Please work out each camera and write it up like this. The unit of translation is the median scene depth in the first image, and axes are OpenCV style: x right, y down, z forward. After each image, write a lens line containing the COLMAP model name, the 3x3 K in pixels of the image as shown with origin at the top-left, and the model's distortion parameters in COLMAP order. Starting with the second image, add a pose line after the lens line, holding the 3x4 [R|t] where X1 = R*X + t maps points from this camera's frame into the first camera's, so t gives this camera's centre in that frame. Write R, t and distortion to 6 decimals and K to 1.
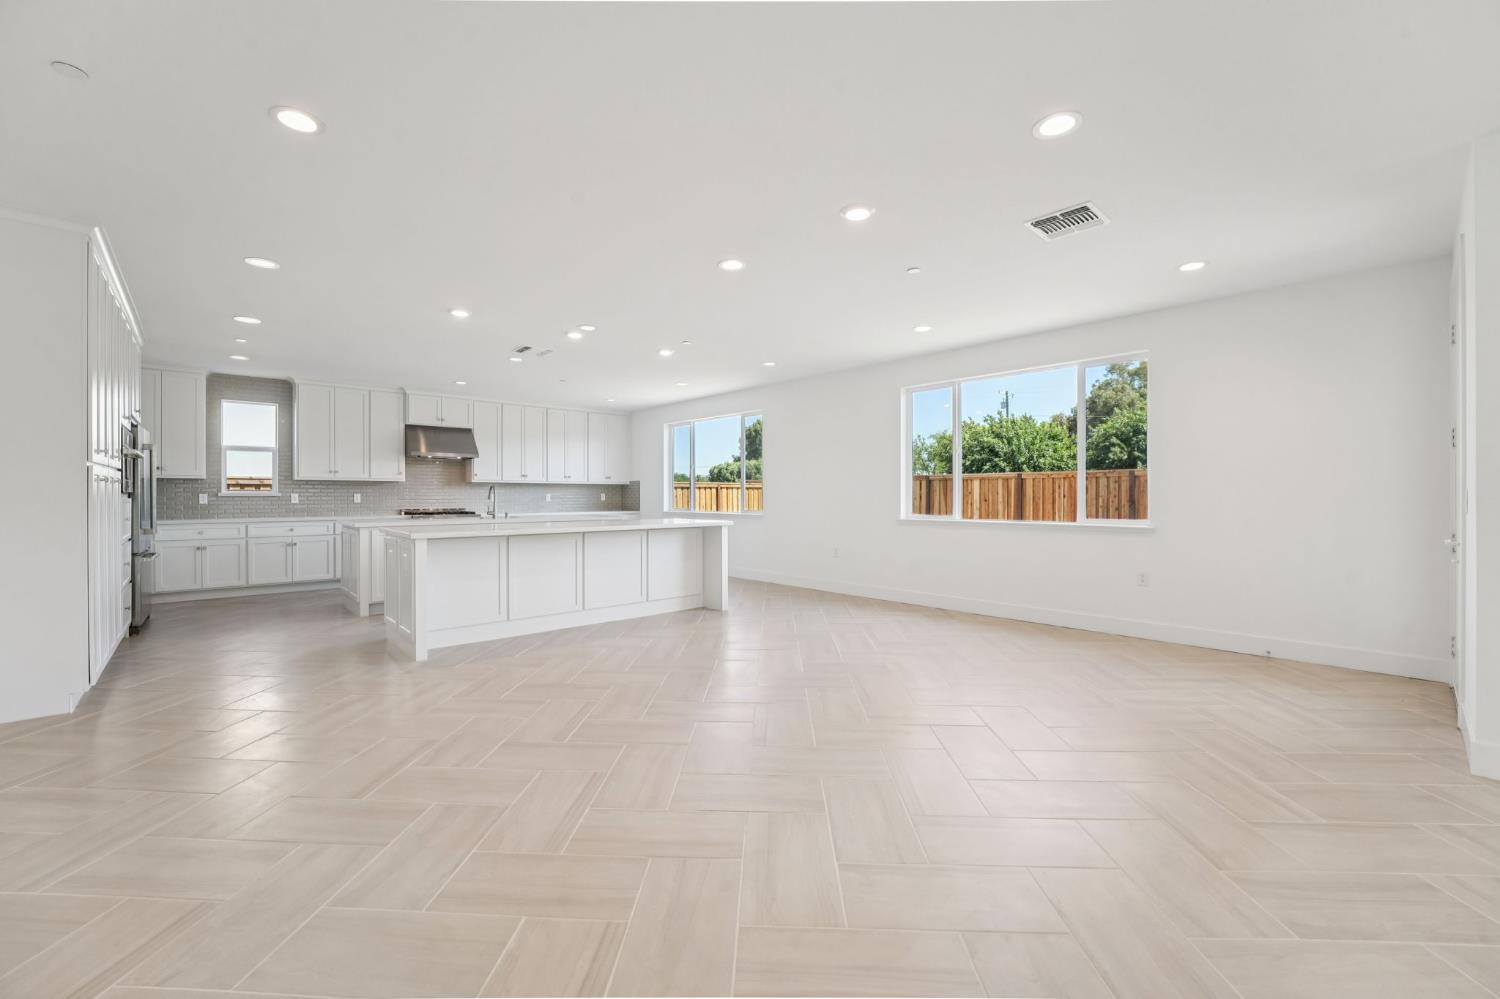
lens RADIAL K [[602.9, 0, 747.6], [0, 602.9, 502.1], [0, 0, 1]] dist [-0.025483, 0.005719]
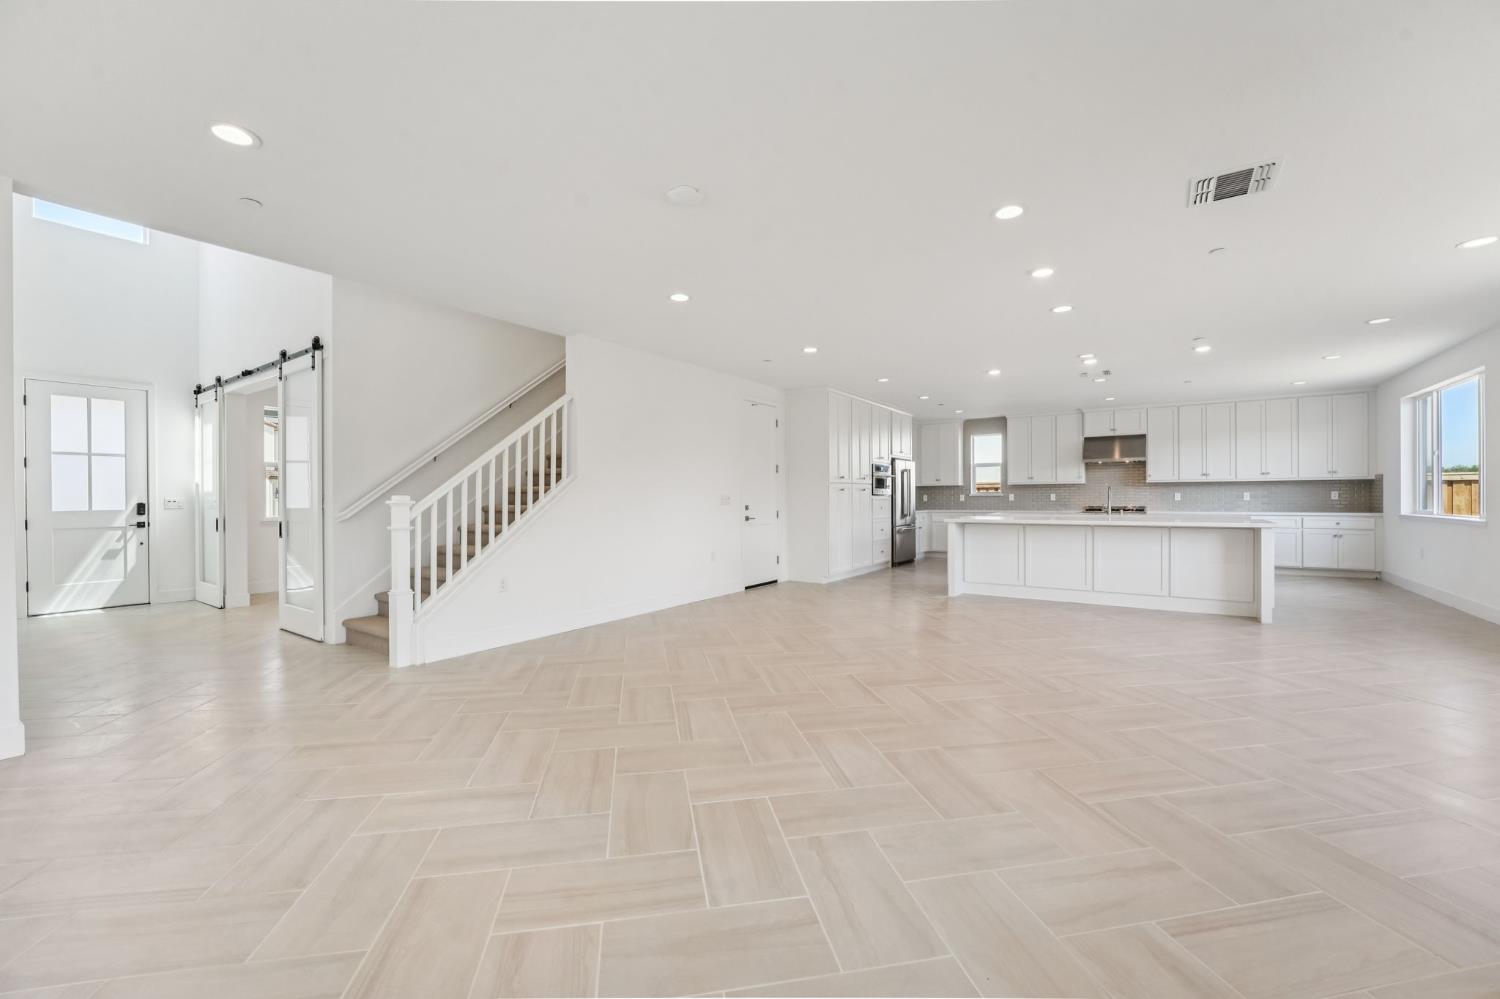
lens RADIAL K [[602.9, 0, 742.6], [0, 602.9, 498.3], [0, 0, 1]] dist [-0.025483, 0.005719]
pose [[0.220547, 0.001207, -0.975376, 0.478700], [-0.004648, 0.999989, 0.000186, -0.001093], [0.975365, 0.004493, 0.220550, 0.038552]]
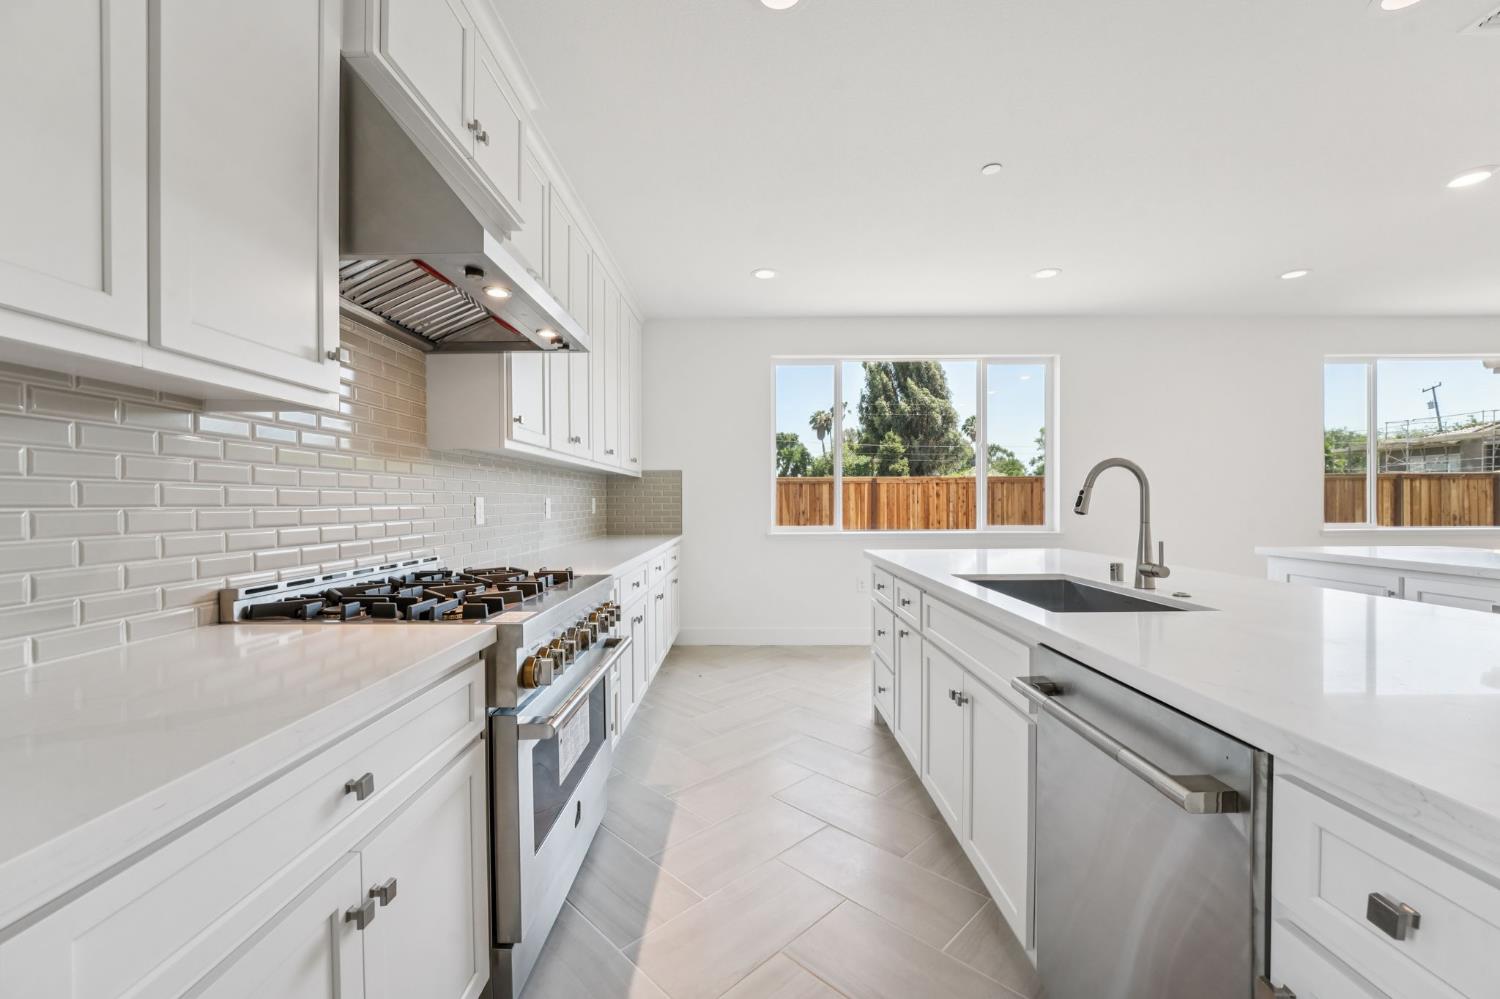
lens RADIAL K [[602.9, 0, 743.7], [0, 602.9, 505.0], [0, 0, 1]] dist [-0.025483, 0.005719]
pose [[0.678423, -0.005572, 0.734650, -0.628624], [0.010774, 0.999939, -0.002365, -0.007839], [-0.734592, 0.009519, 0.678442, 0.806652]]
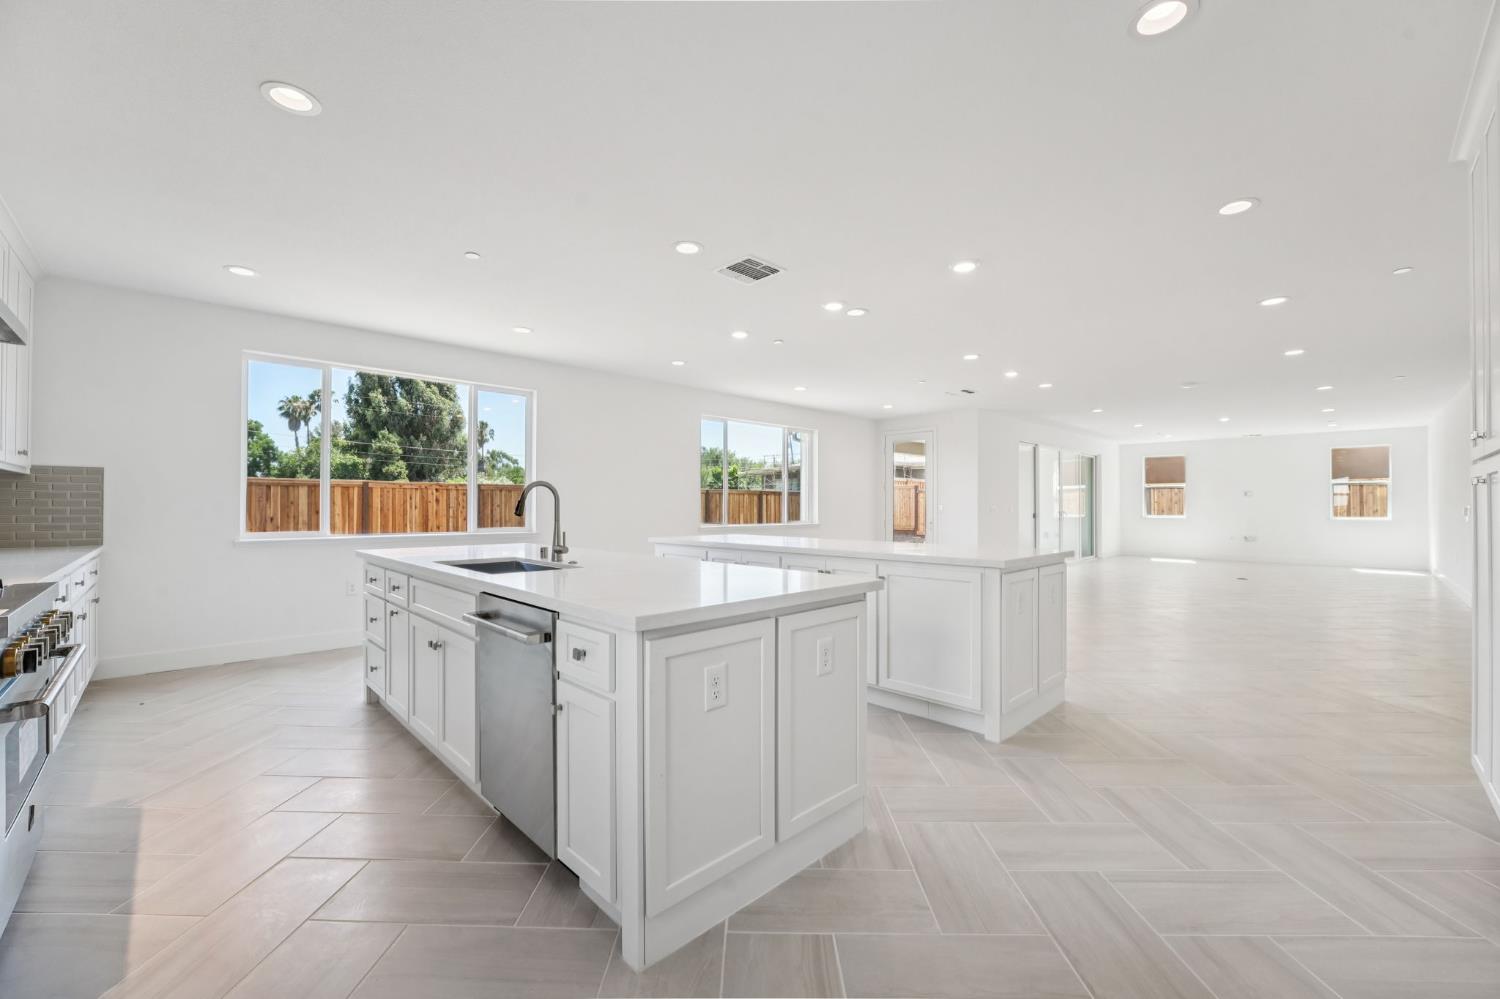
lens RADIAL K [[602.9, 0, 740.4], [0, 602.9, 503.4], [0, 0, 1]] dist [-0.025483, 0.005719]
pose [[-0.028931, 0.007151, 0.999556, -0.731340], [0.008864, 0.999937, -0.006897, -0.007075], [-0.999542, 0.008660, -0.028992, 0.747632]]
